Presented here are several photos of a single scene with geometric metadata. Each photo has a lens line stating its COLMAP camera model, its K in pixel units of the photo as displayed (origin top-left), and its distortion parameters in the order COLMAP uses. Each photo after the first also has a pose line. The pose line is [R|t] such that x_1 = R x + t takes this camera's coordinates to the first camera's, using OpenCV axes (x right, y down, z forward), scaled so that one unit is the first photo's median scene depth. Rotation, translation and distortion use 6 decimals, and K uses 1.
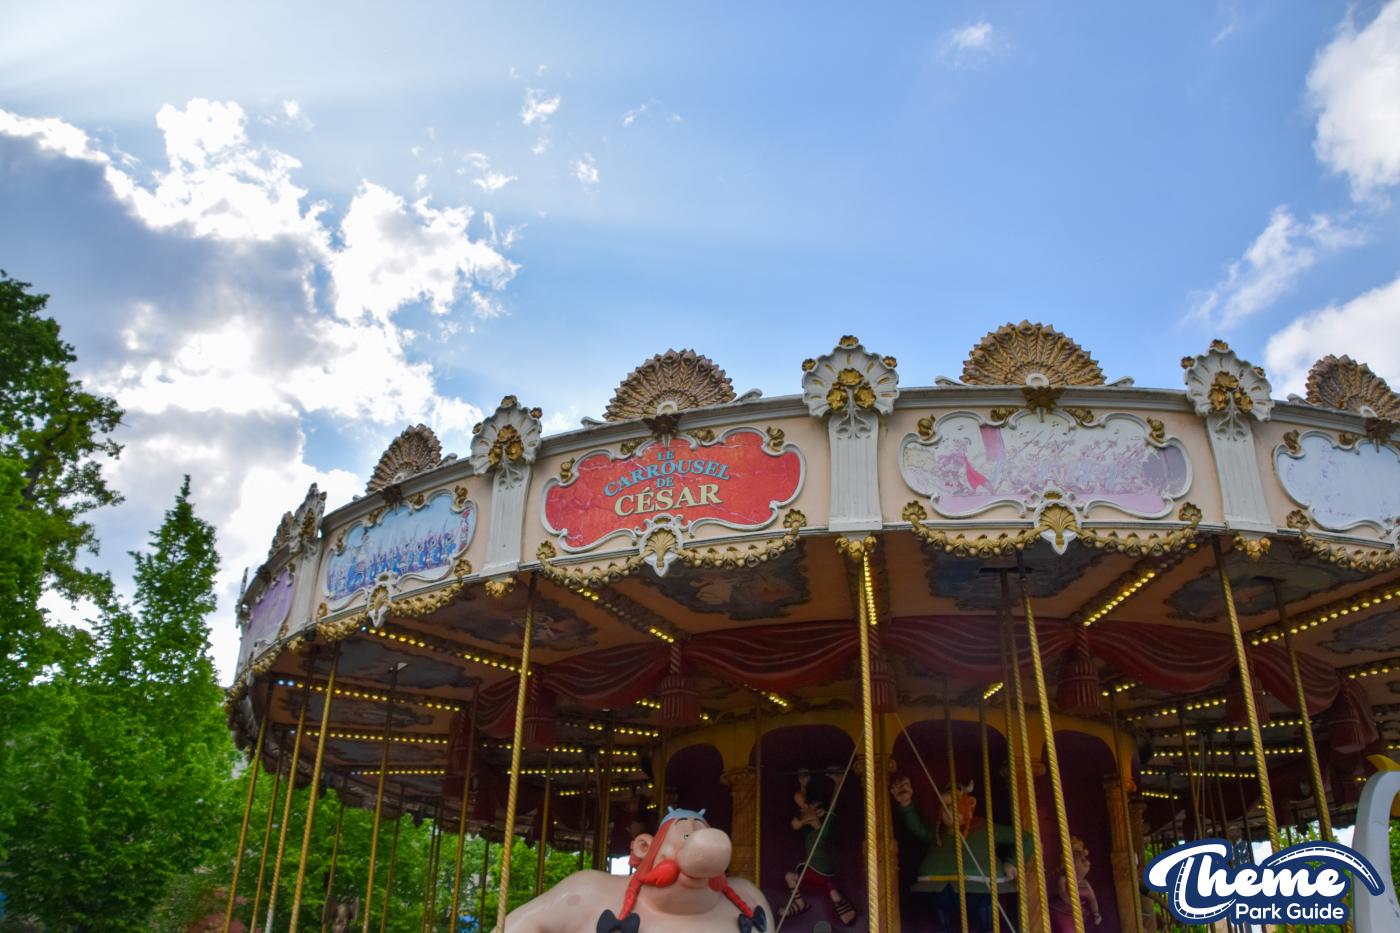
lens RADIAL K [[1138.8, 0, 700.0], [0, 1138.8, 466.5], [0, 0, 1]] dist [-0.141712, 0.101365]
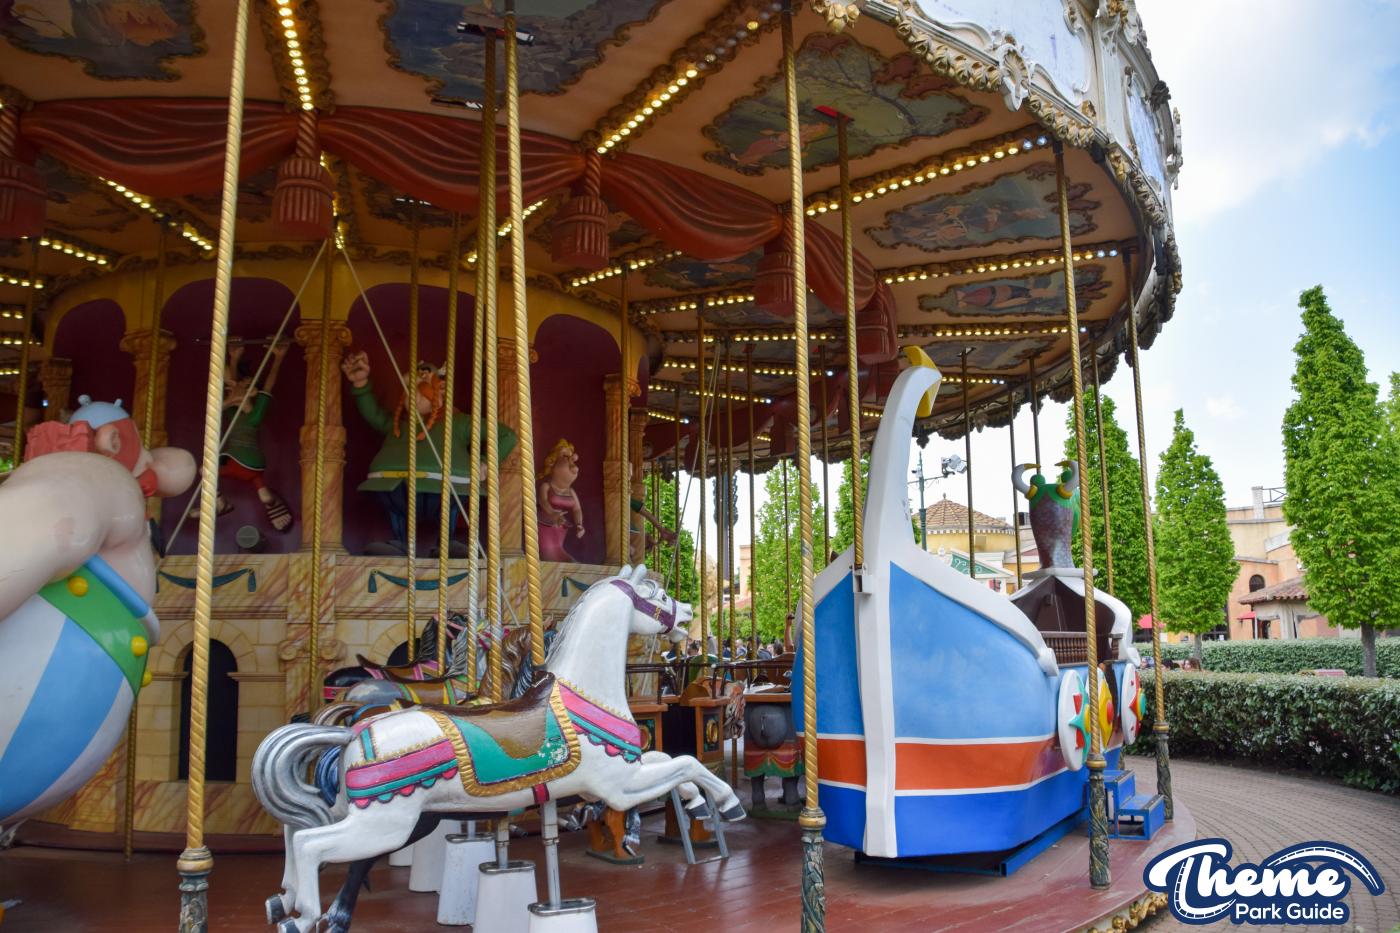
lens RADIAL K [[1138.8, 0, 700.0], [0, 1138.8, 466.5], [0, 0, 1]] dist [-0.141712, 0.101365]
pose [[0.916832, 0.029009, 0.398217, 0.115925], [-0.148758, 0.950368, 0.273261, 0.133930], [-0.370526, -0.309772, 0.875644, 0.254748]]
